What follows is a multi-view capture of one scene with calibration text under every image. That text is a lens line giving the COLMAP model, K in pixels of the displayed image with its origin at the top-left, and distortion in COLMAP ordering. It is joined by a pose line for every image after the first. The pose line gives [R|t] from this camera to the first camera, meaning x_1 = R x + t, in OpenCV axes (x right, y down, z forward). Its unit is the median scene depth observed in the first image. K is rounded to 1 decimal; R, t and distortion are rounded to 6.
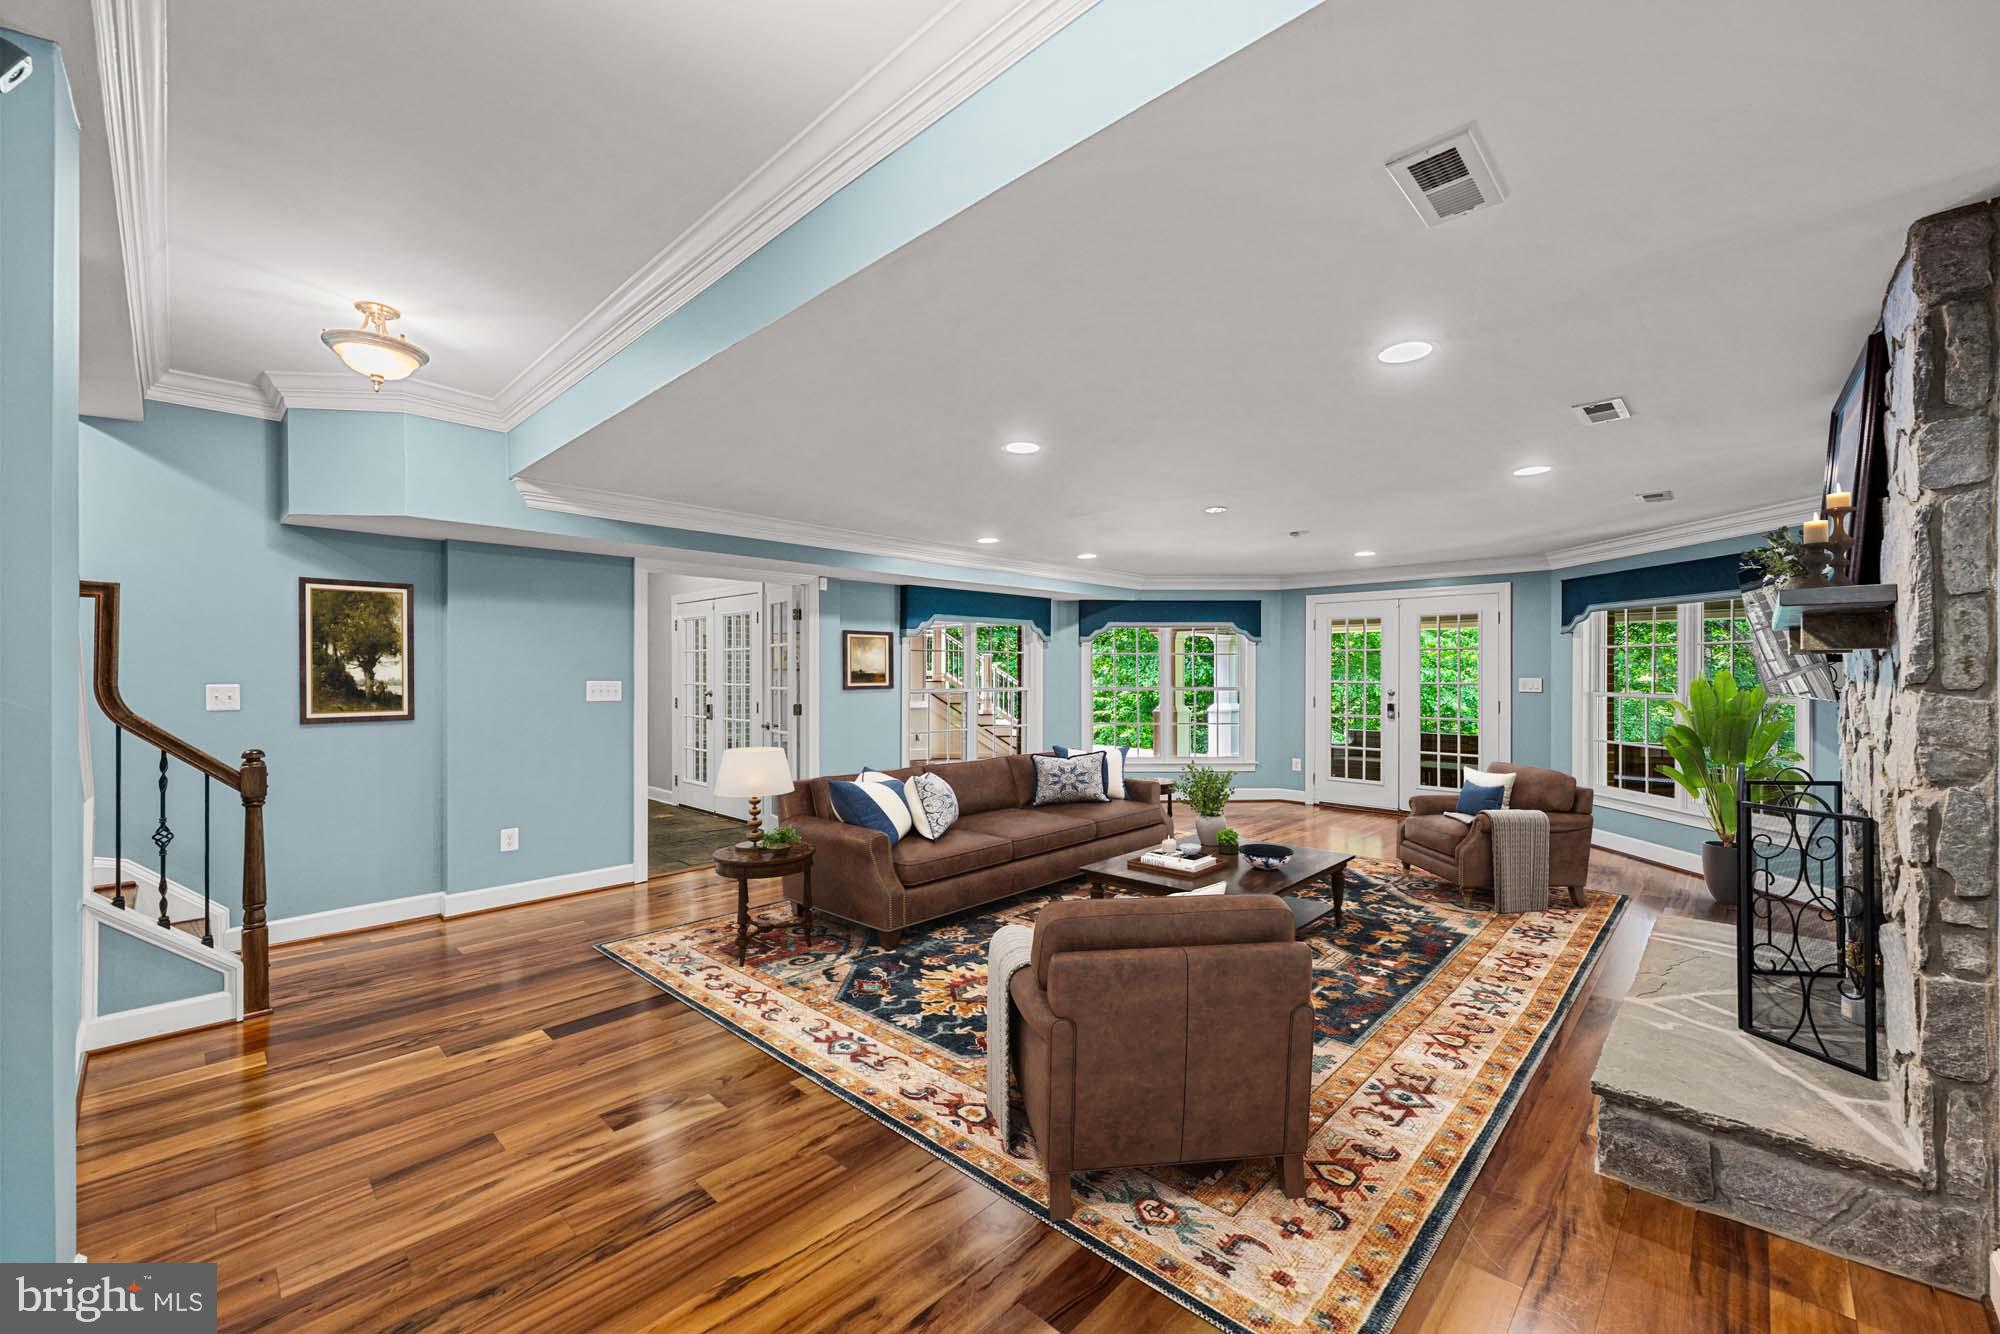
lens RADIAL K [[771.9, 0, 1021.9], [0, 771.9, 674.6], [0, 0, 1]] dist [-0.001782, 0.000399]
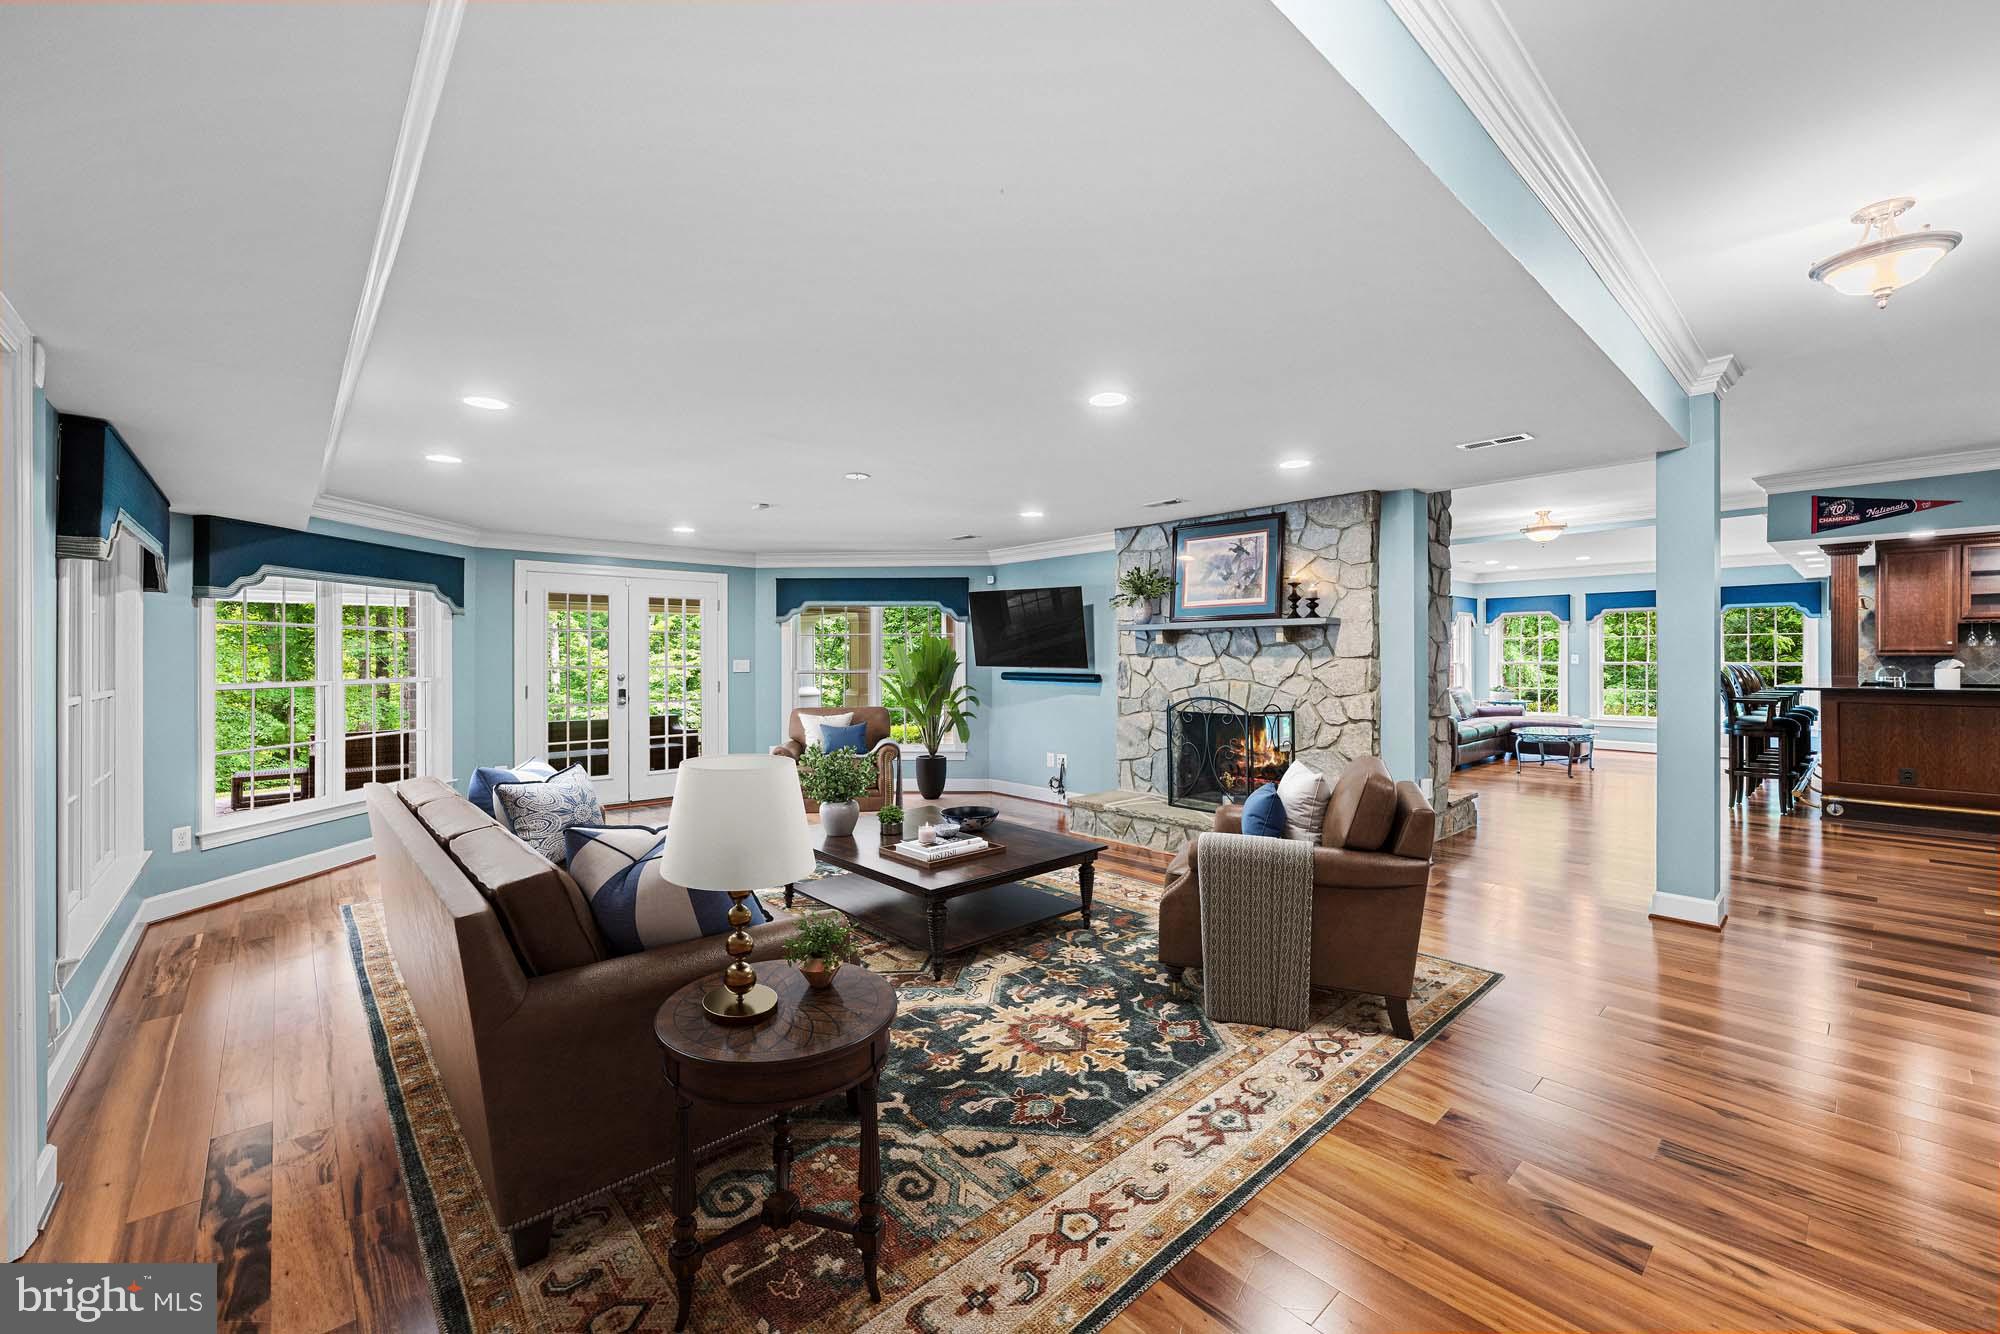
lens RADIAL K [[771.9, 0, 997.6], [0, 771.9, 665.8], [0, 0, 1]] dist [-0.001782, 0.000399]
pose [[0.129678, -0.005377, 0.991542, -0.878351], [0.003243, 0.999982, 0.004999, 0.014243], [-0.991551, 0.002567, 0.129693, 0.959671]]
